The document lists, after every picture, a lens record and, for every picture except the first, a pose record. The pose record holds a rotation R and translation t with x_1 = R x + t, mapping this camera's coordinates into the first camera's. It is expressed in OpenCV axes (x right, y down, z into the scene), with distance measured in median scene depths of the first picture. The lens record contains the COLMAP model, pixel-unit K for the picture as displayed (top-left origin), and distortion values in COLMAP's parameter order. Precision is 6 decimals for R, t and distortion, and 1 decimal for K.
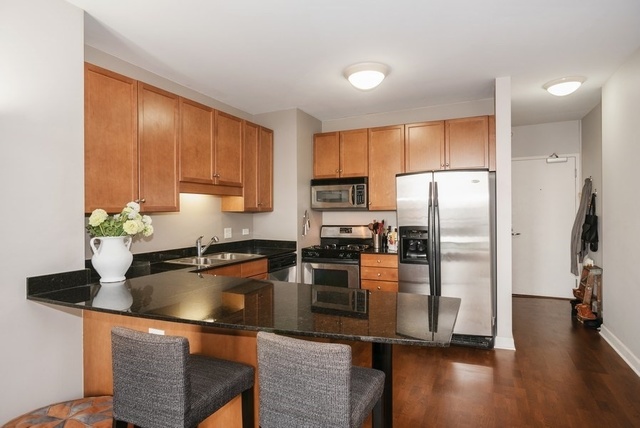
lens RADIAL K [[364.5, 0, 320.0], [0, 364.5, 214.0], [0, 0, 1]] dist [-0.005048, -0.000001]
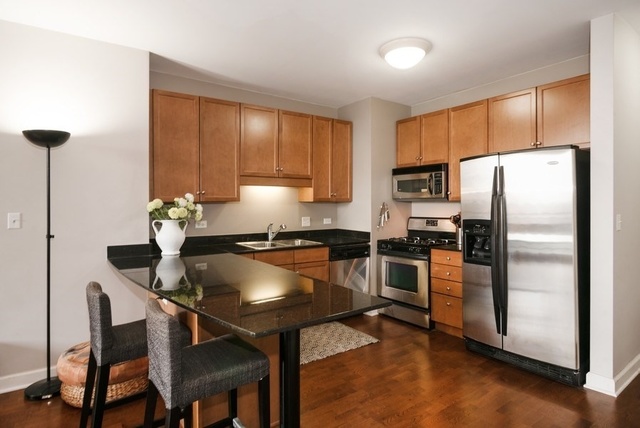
lens RADIAL K [[371.3, 0, 317.4], [0, 371.3, 202.0], [0, 0, 1]] dist [-0.001864, 0.000931]
pose [[0.870606, 0.002551, -0.491975, 0.317648], [-0.007081, 0.999948, -0.007347, 0.001657], [0.491930, 0.009880, 0.870579, 0.060854]]
